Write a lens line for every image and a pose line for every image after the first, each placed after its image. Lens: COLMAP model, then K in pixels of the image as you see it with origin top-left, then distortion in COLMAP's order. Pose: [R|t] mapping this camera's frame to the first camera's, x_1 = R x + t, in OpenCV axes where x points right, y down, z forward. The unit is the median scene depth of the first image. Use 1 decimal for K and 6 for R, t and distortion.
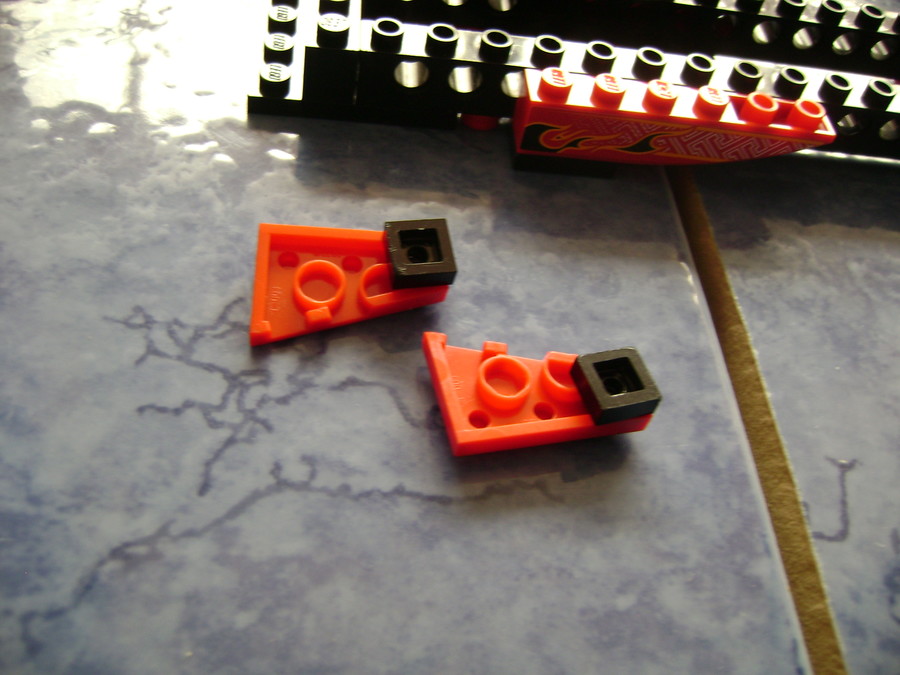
lens RADIAL K [[925.9, 0, 450.0], [0, 925.9, 337.5], [0, 0, 1]] dist [-0.171863, 0.099543]
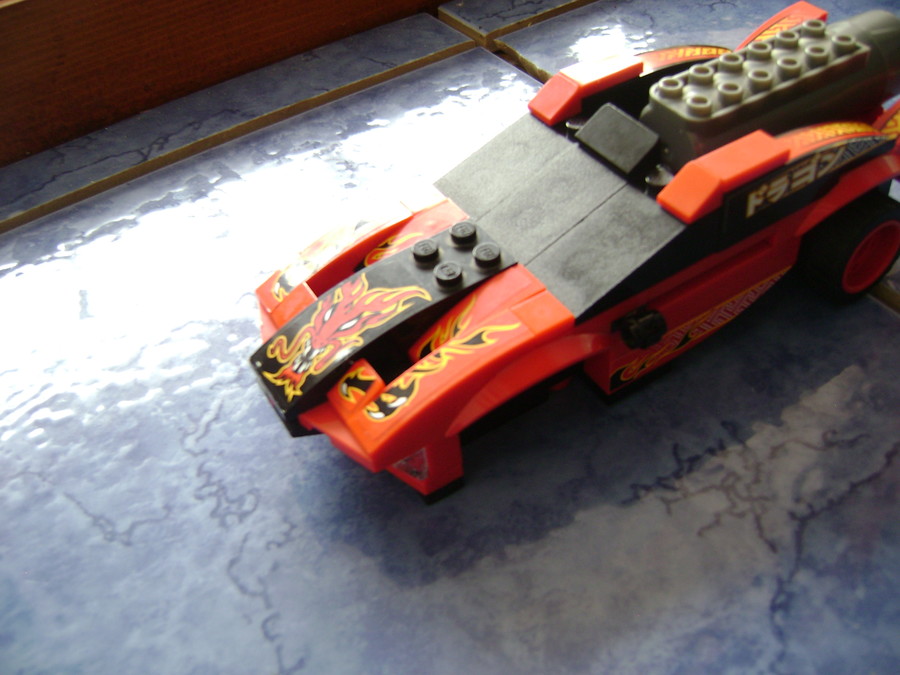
lens RADIAL K [[925.9, 0, 450.0], [0, 925.9, 337.5], [0, 0, 1]] dist [-0.171863, 0.099543]
pose [[0.845248, -0.497337, 0.195479, -0.780175], [0.515255, 0.855493, -0.051413, -0.319506], [-0.141661, 0.144178, 0.979359, -0.445352]]
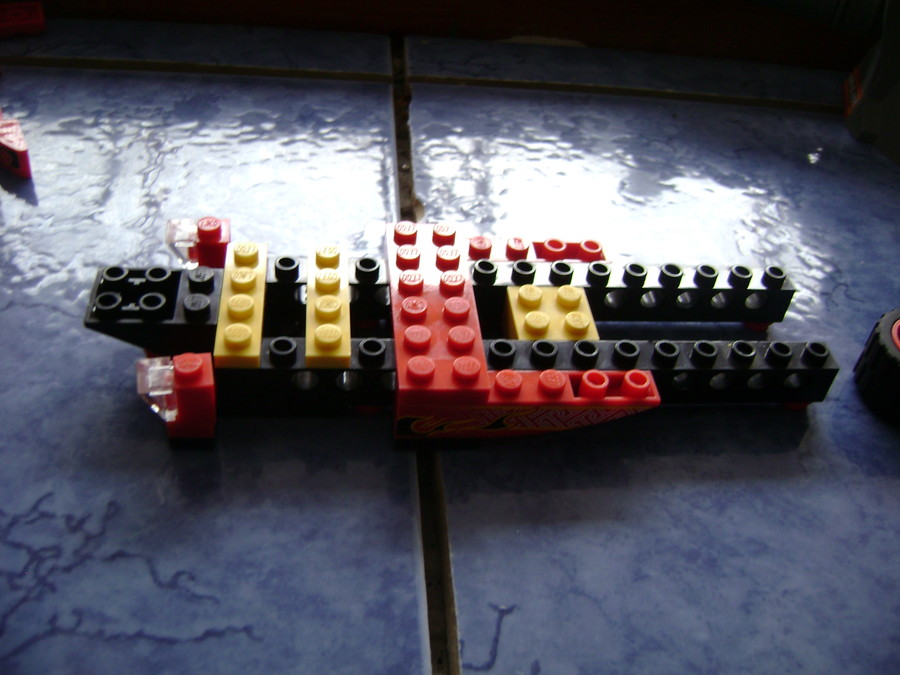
lens RADIAL K [[925.9, 0, 450.0], [0, 925.9, 337.5], [0, 0, 1]] dist [-0.171863, 0.099543]
pose [[0.998808, -0.043963, -0.021190, 0.428631], [0.040100, 0.986766, -0.157117, -0.040655], [0.027816, 0.156080, 0.987353, -0.355484]]
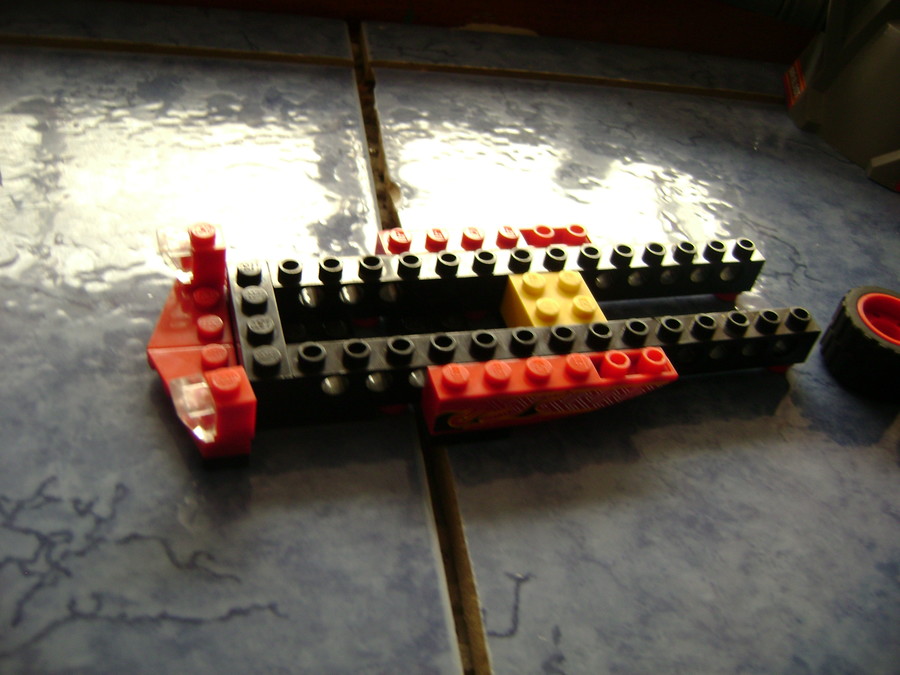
lens RADIAL K [[925.9, 0, 450.0], [0, 925.9, 337.5], [0, 0, 1]] dist [-0.171863, 0.099543]
pose [[0.995133, -0.054057, 0.082394, 0.260800], [0.065616, 0.987291, -0.144744, -0.018154], [-0.073523, 0.149446, 0.986033, -0.369376]]
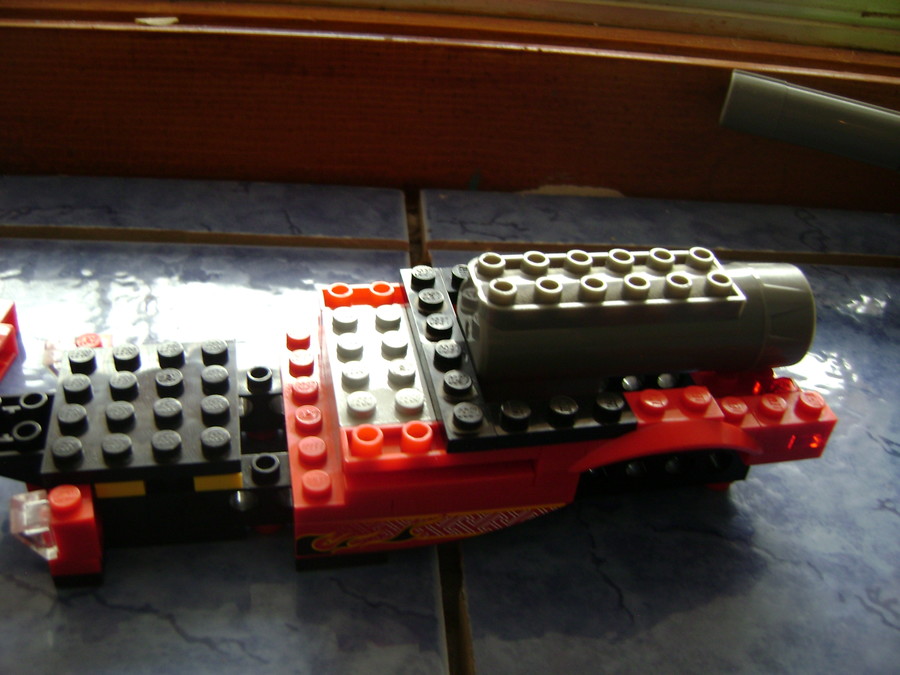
lens RADIAL K [[925.9, 0, 450.0], [0, 925.9, 337.5], [0, 0, 1]] dist [-0.171863, 0.099543]
pose [[0.997968, -0.060978, -0.018480, 0.373809], [0.054531, 0.967406, -0.247290, -0.377624], [0.032957, 0.245780, 0.968765, -0.086860]]
